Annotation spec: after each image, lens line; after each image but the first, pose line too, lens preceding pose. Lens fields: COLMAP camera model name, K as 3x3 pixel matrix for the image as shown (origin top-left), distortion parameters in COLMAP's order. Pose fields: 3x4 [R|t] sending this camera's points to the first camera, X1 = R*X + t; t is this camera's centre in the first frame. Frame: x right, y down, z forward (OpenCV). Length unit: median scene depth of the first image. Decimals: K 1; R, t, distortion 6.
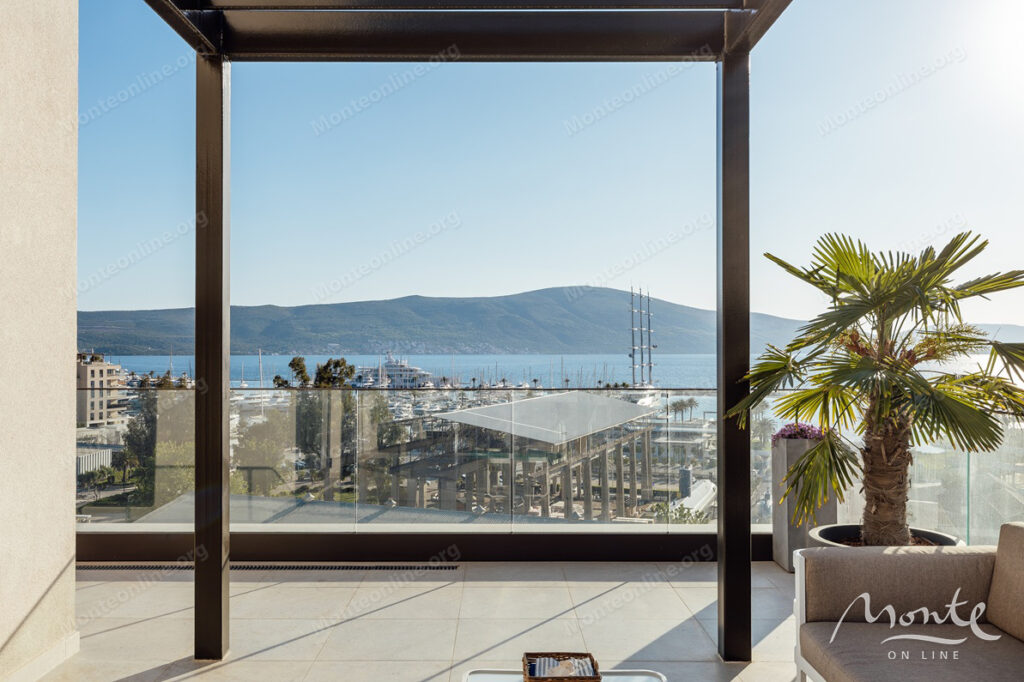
lens RADIAL K [[895.0, 0, 512.0], [0, 895.0, 341.0], [0, 0, 1]] dist [-0.005467, -0.004183]
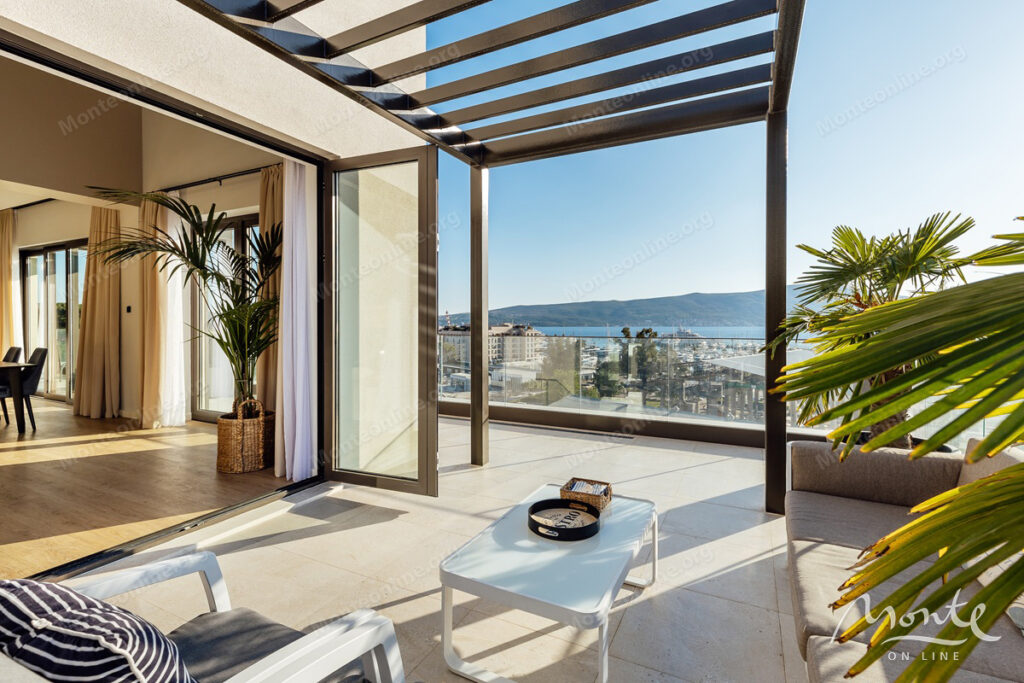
lens RADIAL K [[476.6, 0, 513.0], [0, 476.6, 325.6], [0, 0, 1]] dist [0.001246, 0.000092]
pose [[0.890617, -0.000512, -0.454755, 0.221652], [0.006822, 0.999902, 0.012235, 0.025324], [0.454704, -0.013999, 0.890533, 0.077689]]
